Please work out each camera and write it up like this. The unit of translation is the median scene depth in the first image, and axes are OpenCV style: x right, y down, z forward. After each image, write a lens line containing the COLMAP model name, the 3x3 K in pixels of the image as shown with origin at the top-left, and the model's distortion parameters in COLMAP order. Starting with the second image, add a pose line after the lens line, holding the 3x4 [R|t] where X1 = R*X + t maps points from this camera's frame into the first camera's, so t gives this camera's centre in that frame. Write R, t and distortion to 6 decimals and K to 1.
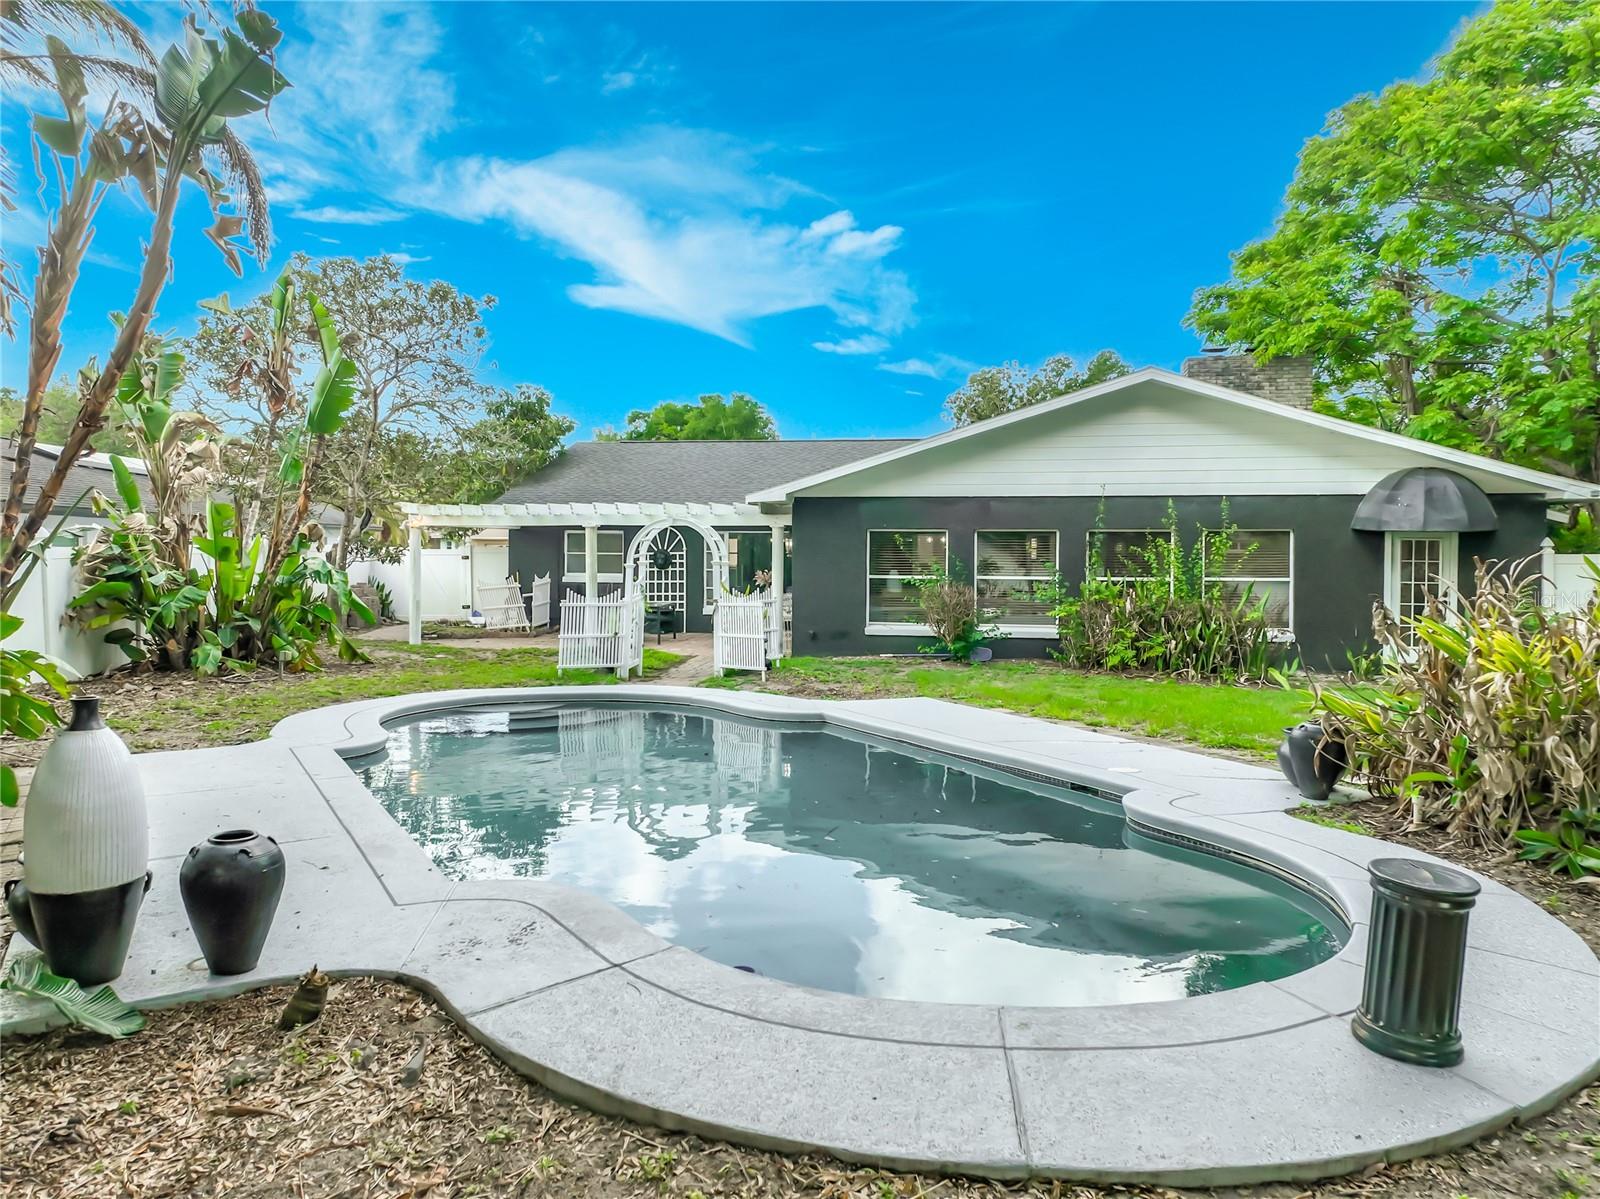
lens RADIAL K [[1157.8, 0, 806.7], [0, 1157.8, 599.5], [0, 0, 1]] dist [0.023346, -0.020884]
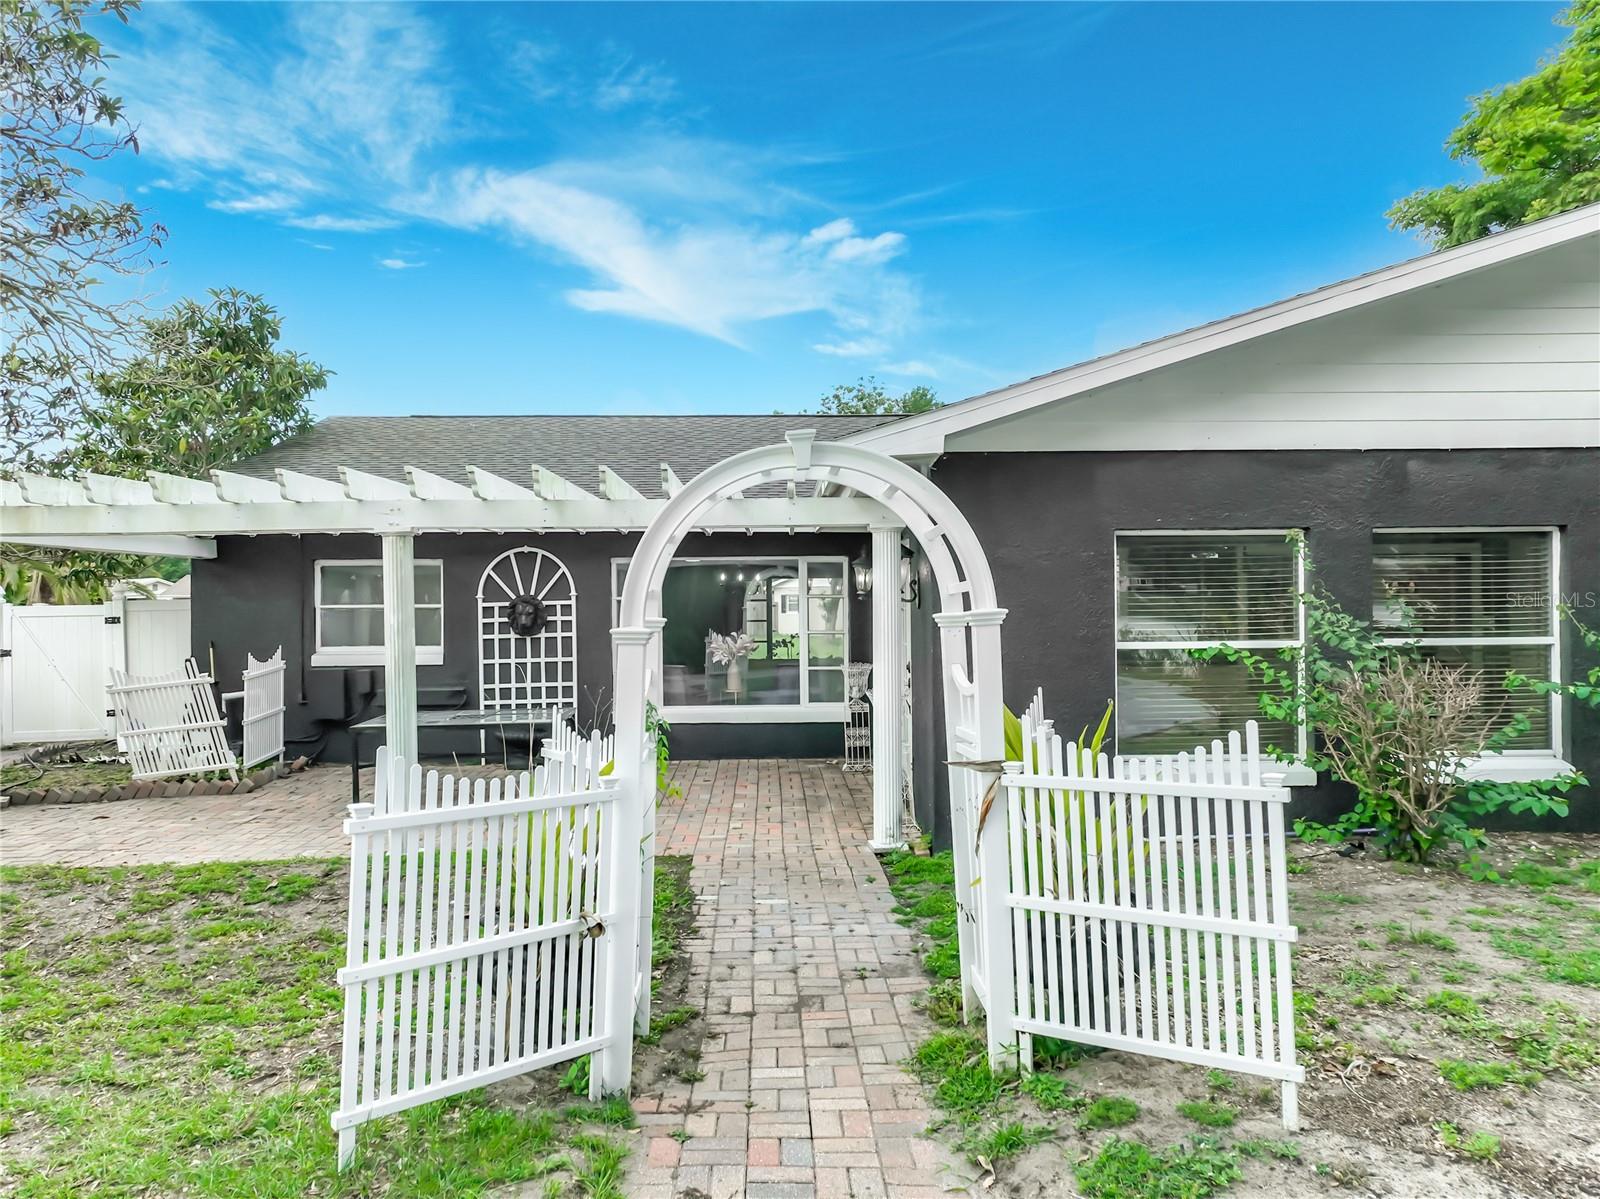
lens RADIAL K [[1157.8, 0, 808.6], [0, 1157.8, 611.6], [0, 0, 1]] dist [0.023346, -0.020884]
pose [[0.977907, -0.018120, 0.208256, -0.139088], [0.026189, 0.999007, -0.036052, -0.019307], [-0.207396, 0.040710, 0.977410, 0.618228]]
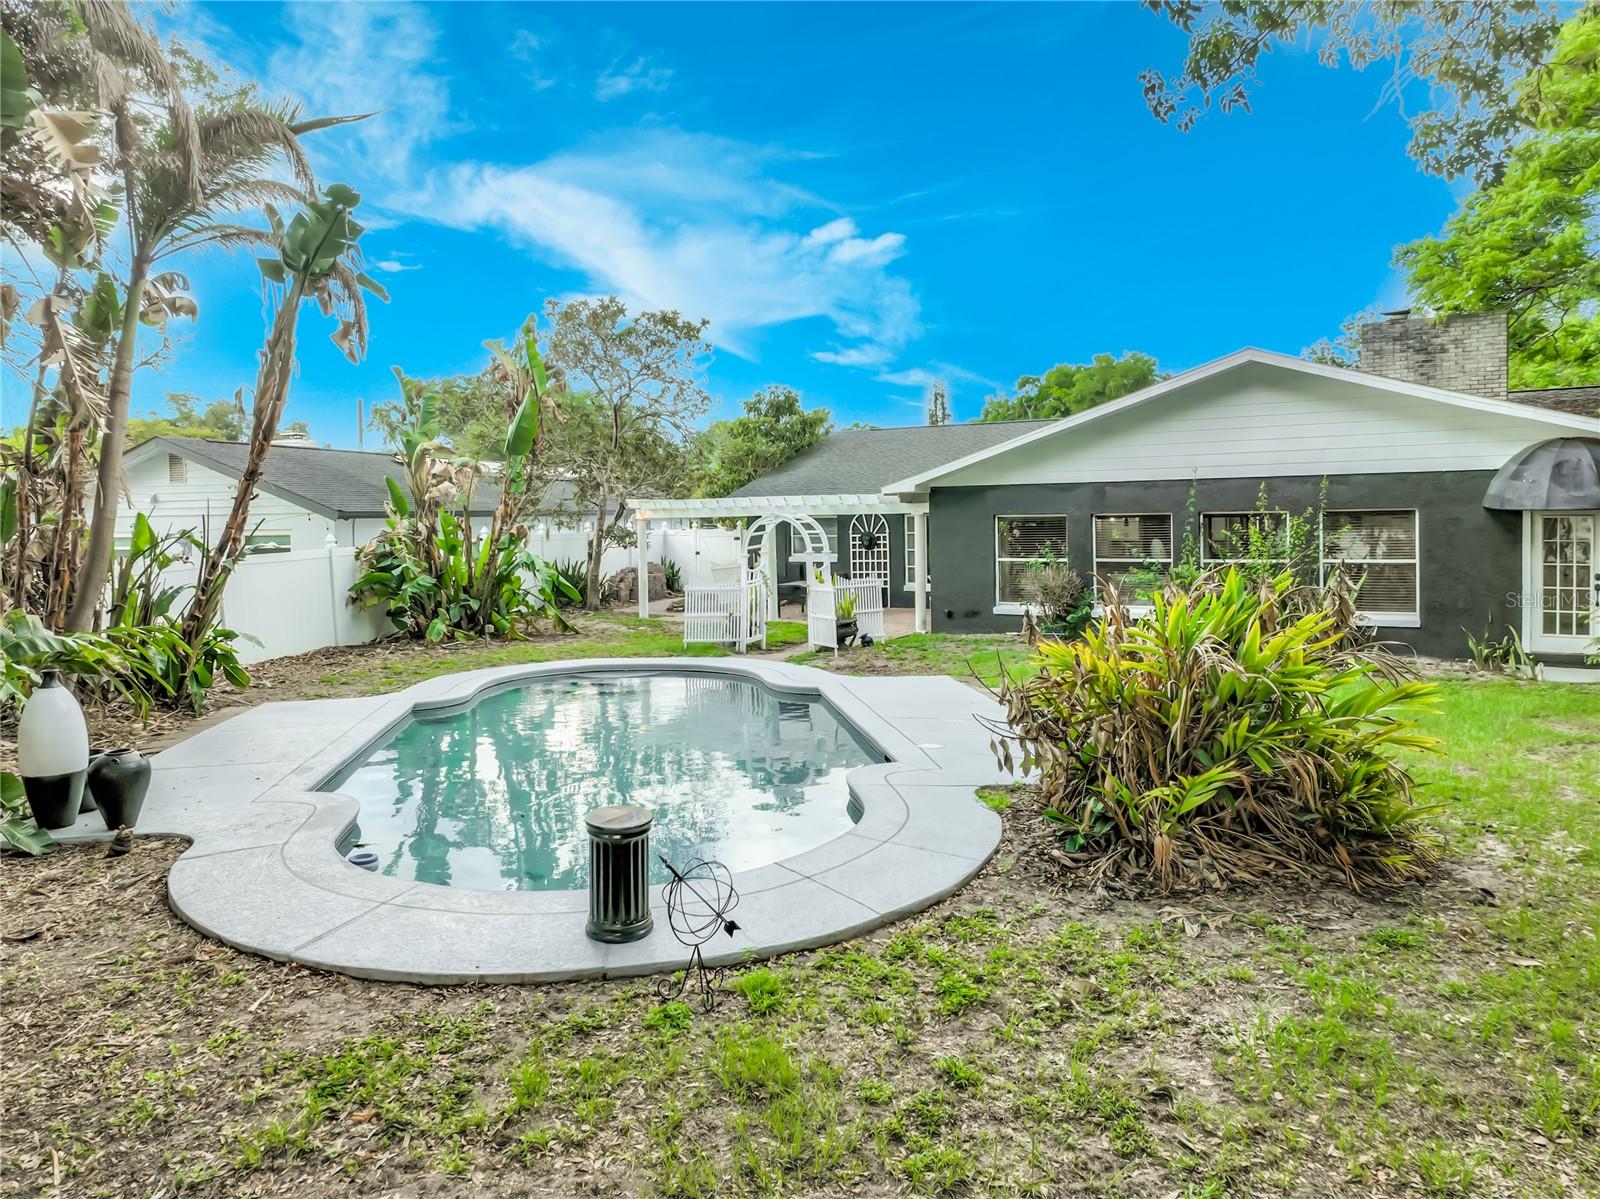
lens RADIAL K [[1157.8, 0, 805.1], [0, 1157.8, 591.2], [0, 0, 1]] dist [0.023346, -0.020884]
pose [[0.931672, 0.002695, -0.363290, 0.276660], [0.006767, 0.999670, 0.024770, -0.018226], [0.363237, -0.025536, 0.931347, -0.061185]]
